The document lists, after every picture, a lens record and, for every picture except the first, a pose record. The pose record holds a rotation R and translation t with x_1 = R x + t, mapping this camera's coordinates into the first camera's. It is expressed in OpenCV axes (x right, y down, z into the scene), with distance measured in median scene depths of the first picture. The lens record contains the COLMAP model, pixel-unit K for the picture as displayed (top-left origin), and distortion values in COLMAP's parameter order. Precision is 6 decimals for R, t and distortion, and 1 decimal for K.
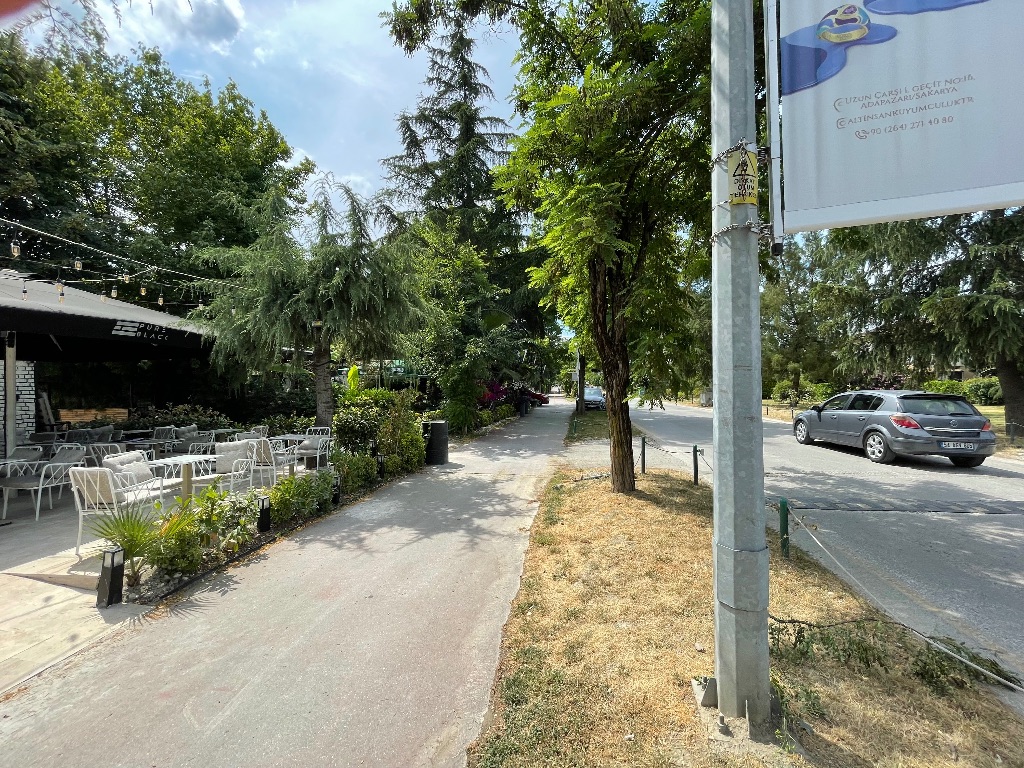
lens RADIAL K [[414.2, 0, 510.8], [0, 414.2, 382.3], [0, 0, 1]] dist [0.002351, -0.000001]
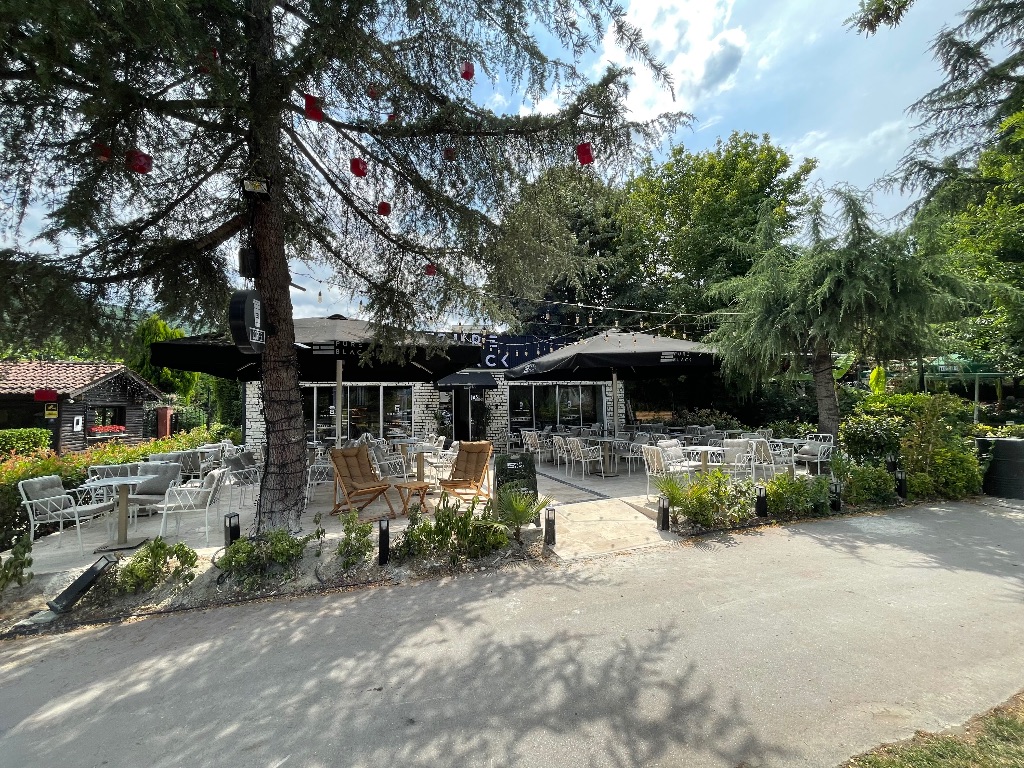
lens RADIAL K [[415.3, 0, 512.0], [0, 415.3, 384.0], [0, 0, 1]] dist [0.002191, -0.005608]
pose [[0.439209, -0.036982, -0.897624, 0.140398], [0.025674, 0.999261, -0.028607, -0.002527], [0.898018, -0.010481, 0.439834, -0.132165]]
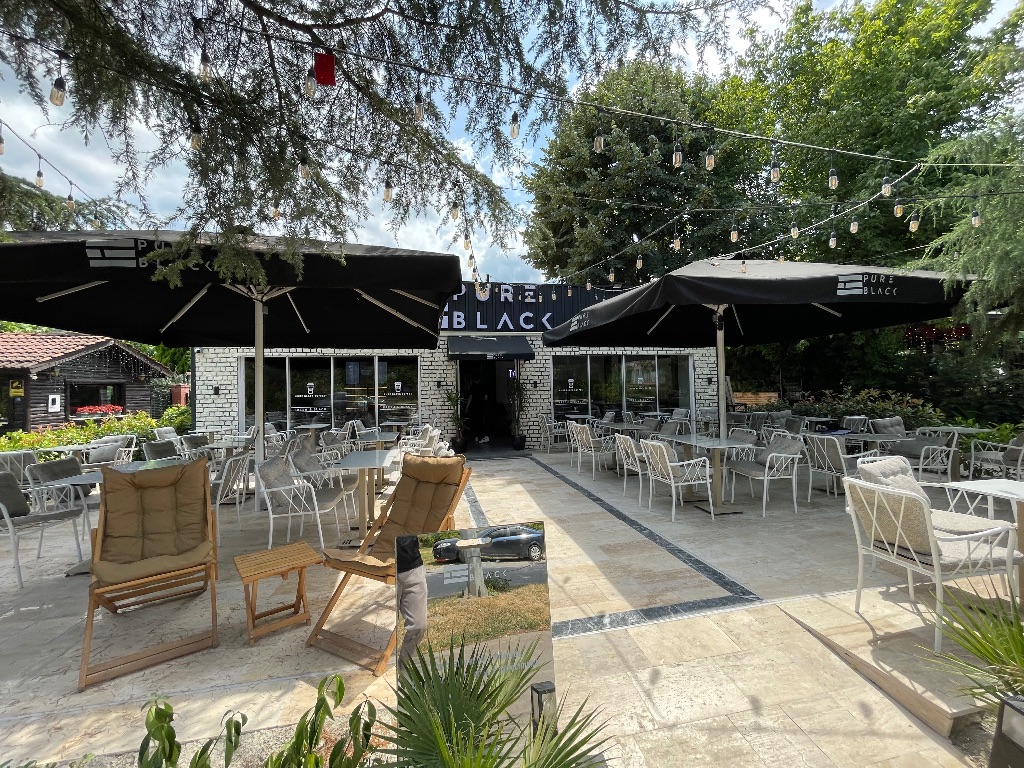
lens RADIAL K [[411.5, 0, 484.5], [0, 411.5, 379.3], [0, 0, 1]] dist [-0.028137, -0.000129]
pose [[0.235640, -0.002840, -0.971836, -0.382054], [0.028350, 0.999590, 0.003953, 0.019734], [0.971427, -0.028483, 0.235624, 0.195318]]
